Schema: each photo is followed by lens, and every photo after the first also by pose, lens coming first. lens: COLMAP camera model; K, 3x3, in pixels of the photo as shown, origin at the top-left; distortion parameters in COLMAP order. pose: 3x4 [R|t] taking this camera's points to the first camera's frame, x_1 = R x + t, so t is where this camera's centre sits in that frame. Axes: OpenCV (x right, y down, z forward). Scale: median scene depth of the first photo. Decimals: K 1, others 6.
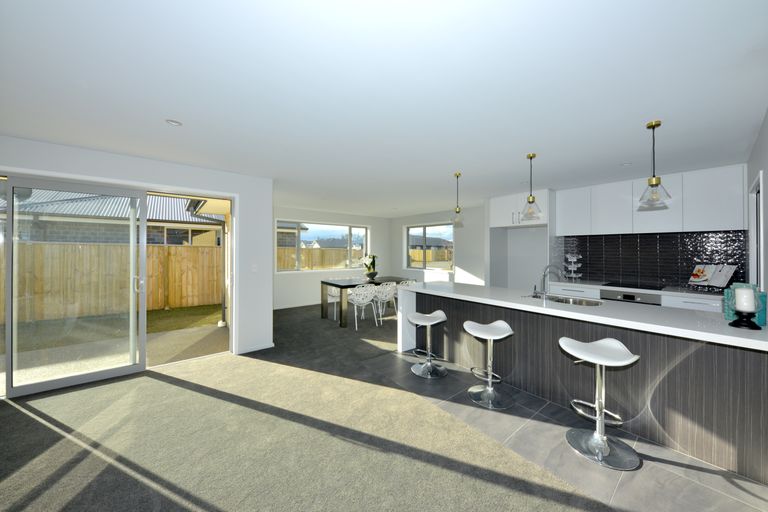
lens RADIAL K [[270.6, 0, 384.9], [0, 270.6, 249.2], [0, 0, 1]] dist [-0.002433, -0.000790]
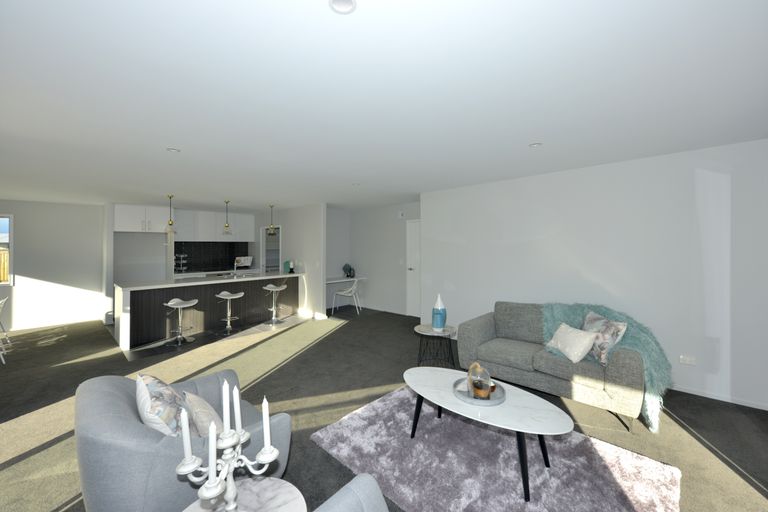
lens RADIAL K [[297.7, 0, 386.2], [0, 297.7, 243.2], [0, 0, 1]] dist [0.001482, -0.000378]
pose [[-0.157912, 0.008849, 0.987413, -1.606441], [0.004388, 0.999956, -0.008260, -0.035148], [-0.987443, 0.003028, -0.157944, 0.223795]]
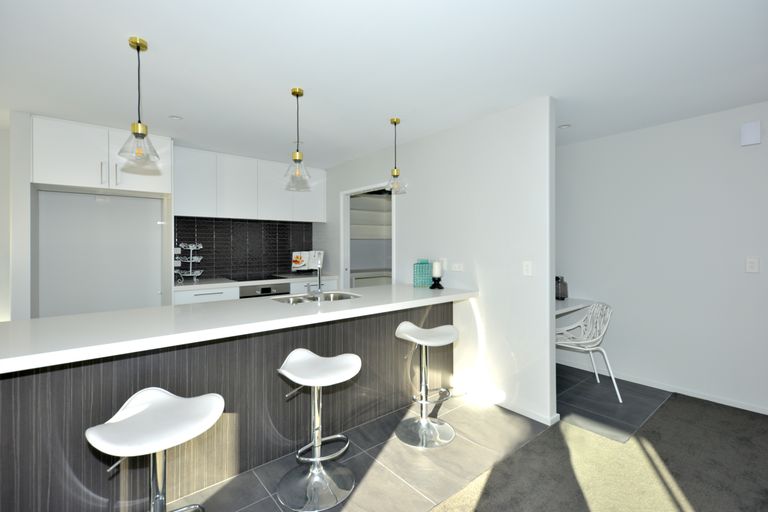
lens RADIAL K [[348.7, 0, 382.3], [0, 348.7, 247.8], [0, 0, 1]] dist [-0.003259, -0.000072]
pose [[-0.022005, -0.008843, 0.999719, -0.314389], [0.000249, 0.999961, 0.008851, 0.032133], [-0.999758, 0.000444, -0.022002, 0.776160]]
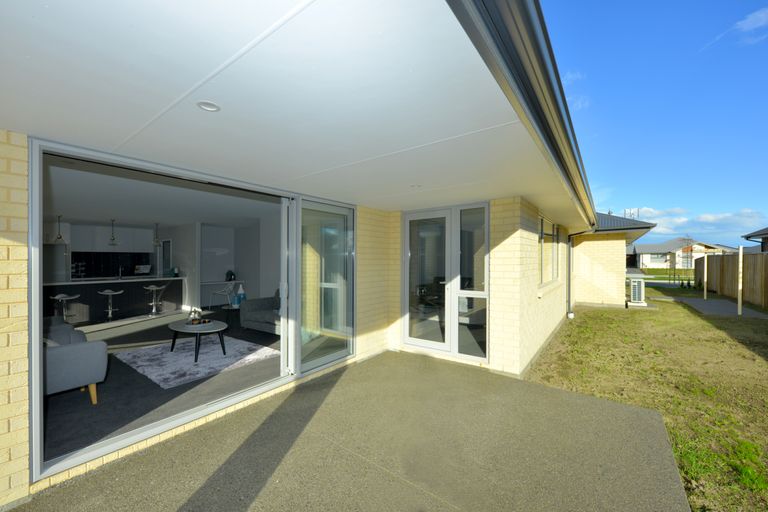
lens RADIAL K [[297.7, 0, 384.1], [0, 297.7, 266.0], [0, 0, 1]] dist [0.001482, -0.000378]
pose [[-0.266275, -0.018762, 0.963715, -2.517519], [0.005914, 0.999760, 0.021098, 0.017867], [-0.963879, 0.011317, -0.266100, -0.585000]]
